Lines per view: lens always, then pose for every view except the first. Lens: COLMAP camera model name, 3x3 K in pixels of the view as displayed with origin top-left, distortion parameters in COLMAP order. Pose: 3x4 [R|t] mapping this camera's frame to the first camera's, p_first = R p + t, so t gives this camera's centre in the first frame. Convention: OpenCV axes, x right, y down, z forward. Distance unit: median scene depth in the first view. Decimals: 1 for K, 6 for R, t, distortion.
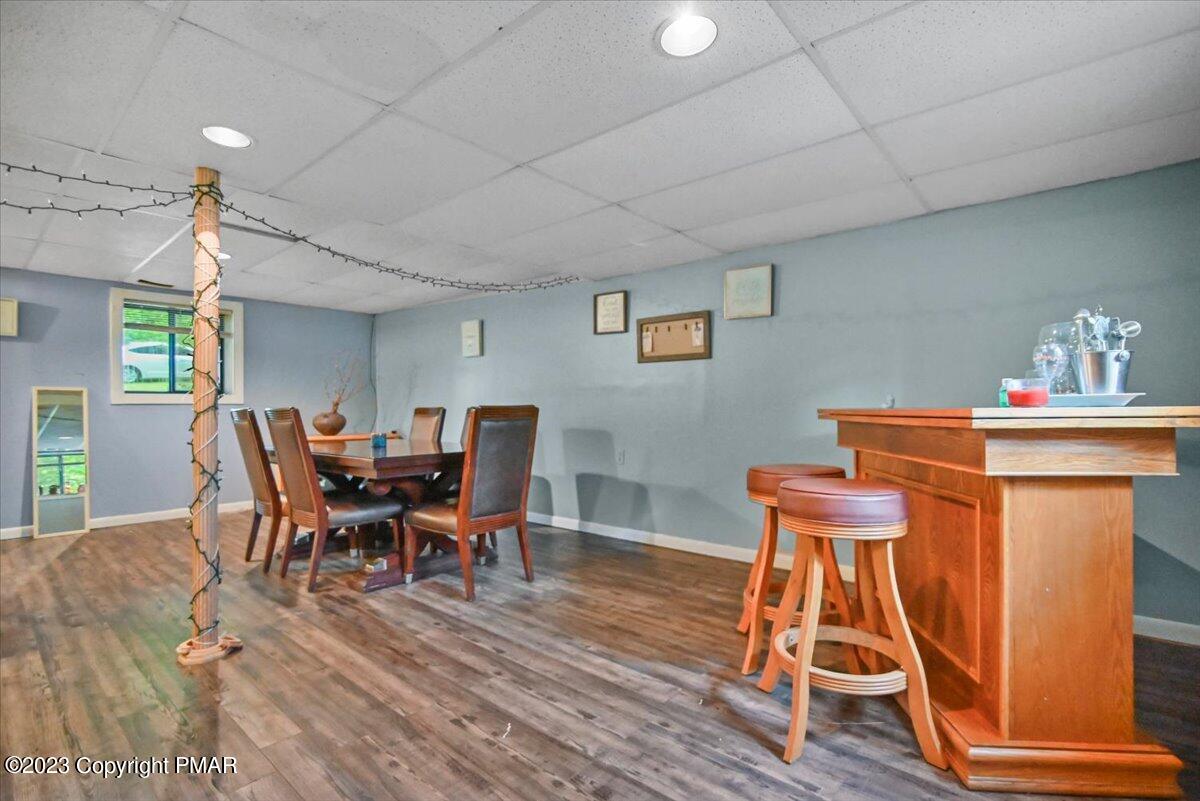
lens RADIAL K [[548.8, 0, 600.0], [0, 548.8, 400.5], [0, 0, 1]] dist [0.002085, -0.011666]
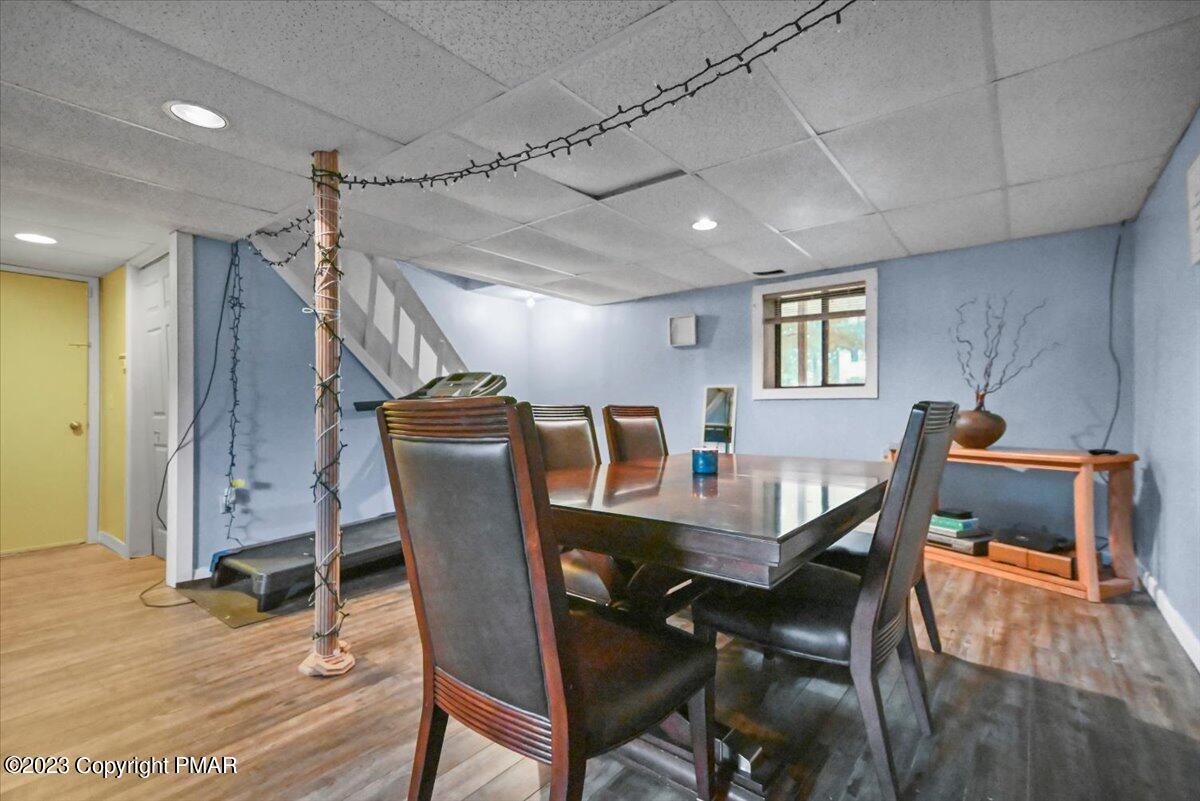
lens RADIAL K [[548.8, 0, 600.0], [0, 548.8, 400.5], [0, 0, 1]] dist [0.002085, -0.011666]
pose [[0.044164, -0.007180, -0.998999, 0.202575], [0.019661, 0.999787, -0.006317, 0.014331], [0.998831, -0.019362, 0.044296, 1.151033]]
